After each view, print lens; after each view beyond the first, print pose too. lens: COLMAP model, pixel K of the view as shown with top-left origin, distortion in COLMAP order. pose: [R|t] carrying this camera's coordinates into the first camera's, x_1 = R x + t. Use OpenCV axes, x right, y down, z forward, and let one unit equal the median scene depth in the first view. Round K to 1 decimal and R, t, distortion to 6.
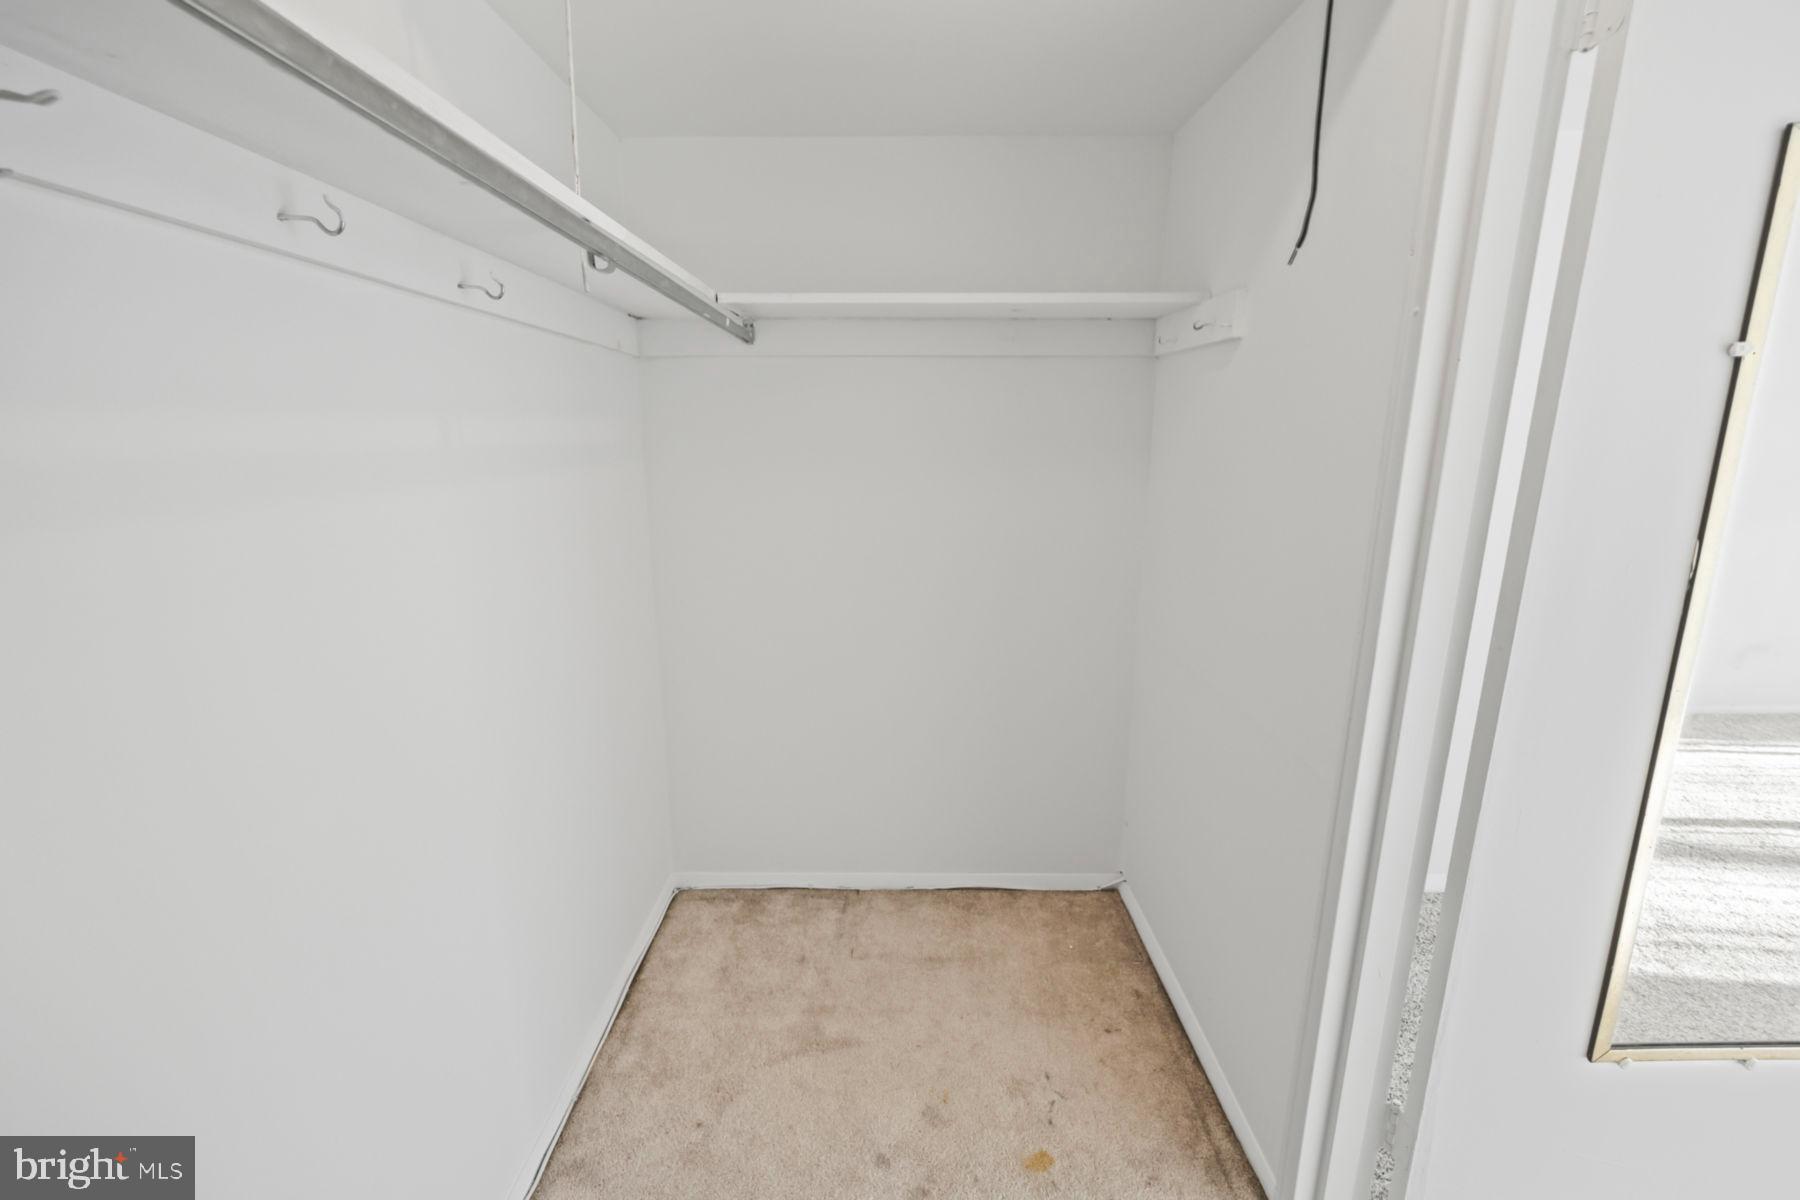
lens RADIAL K [[719.0, 0, 905.2], [0, 719.0, 600.8], [0, 0, 1]] dist [-0.003009, 0.000274]
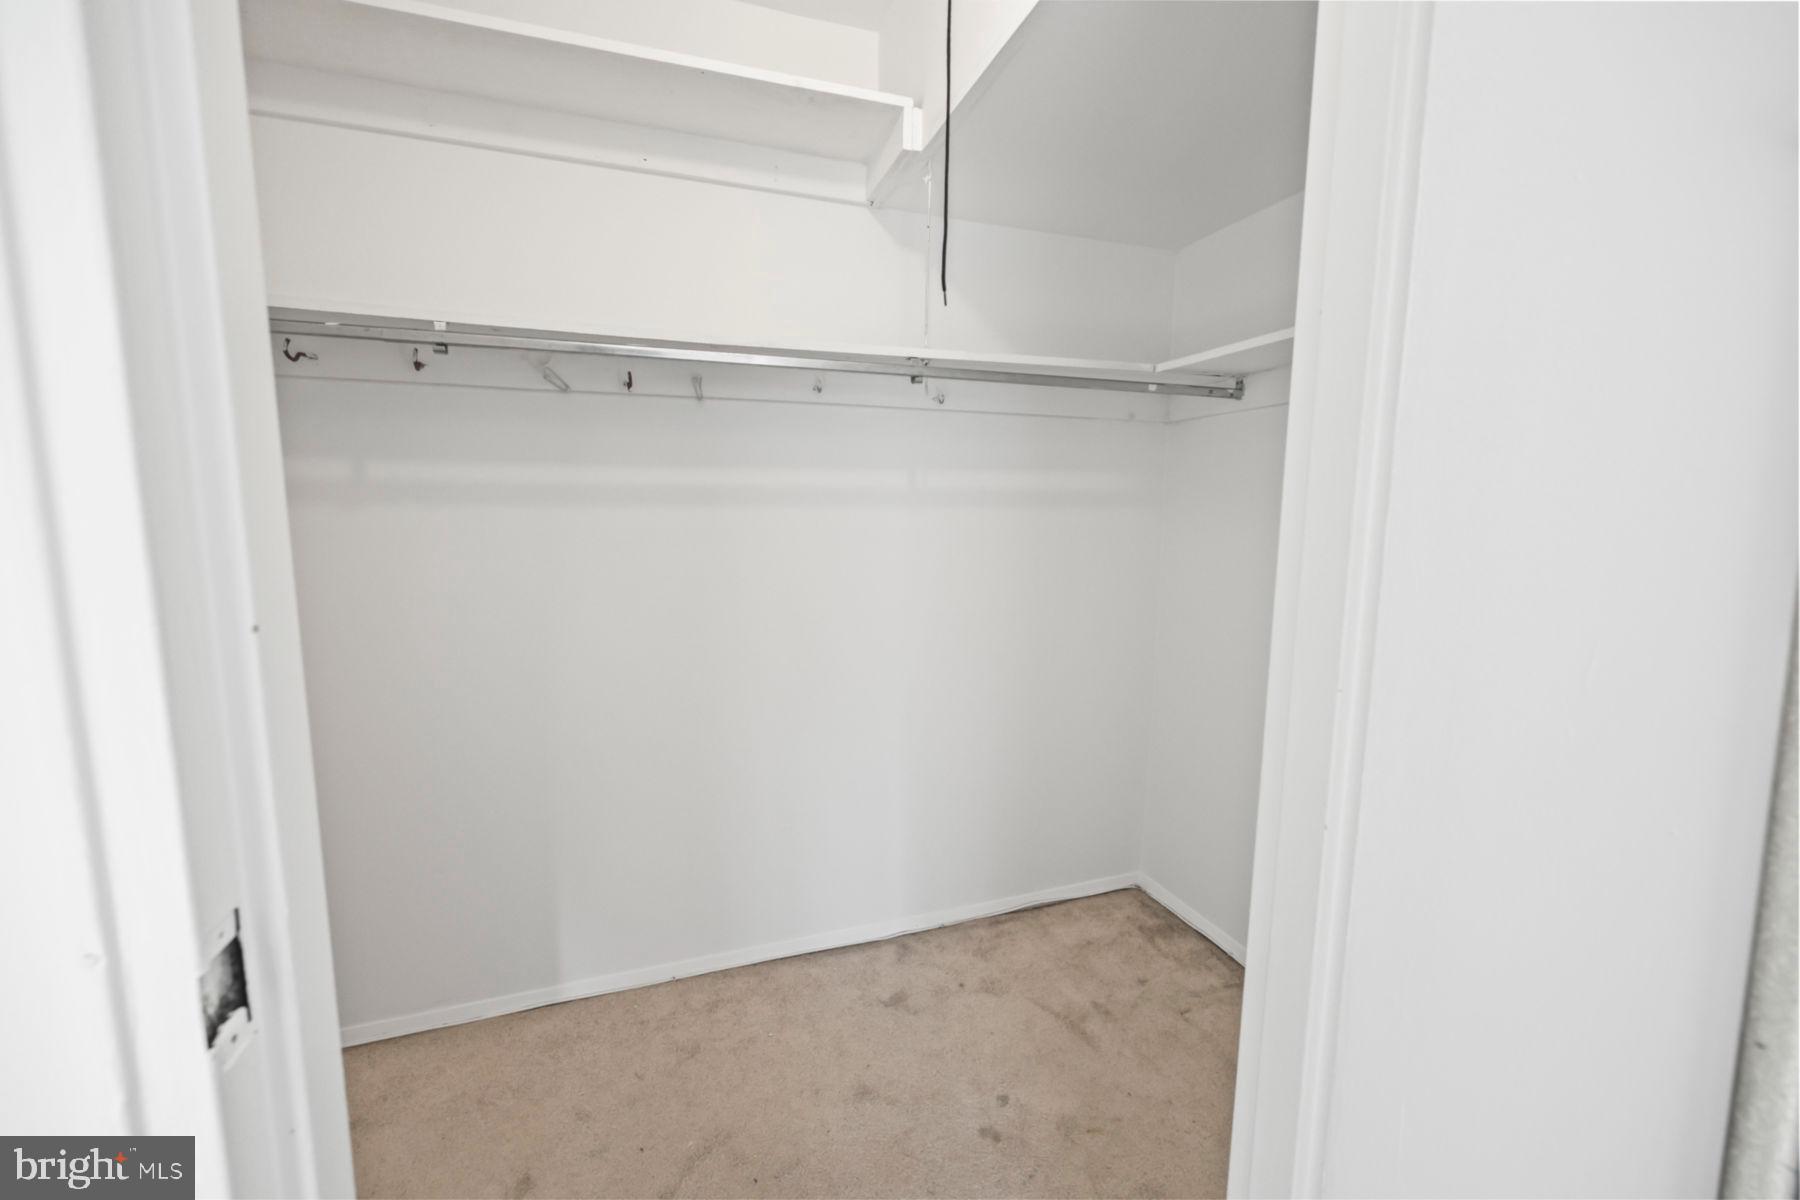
lens RADIAL K [[719.0, 0, 909.1], [0, 719.0, 596.0], [0, 0, 1]] dist [-0.003009, 0.000274]
pose [[0.344606, 0.111812, -0.932065, 0.669690], [-0.214841, 0.975923, 0.037642, -0.006208], [0.913833, 0.187274, 0.360331, 0.230779]]
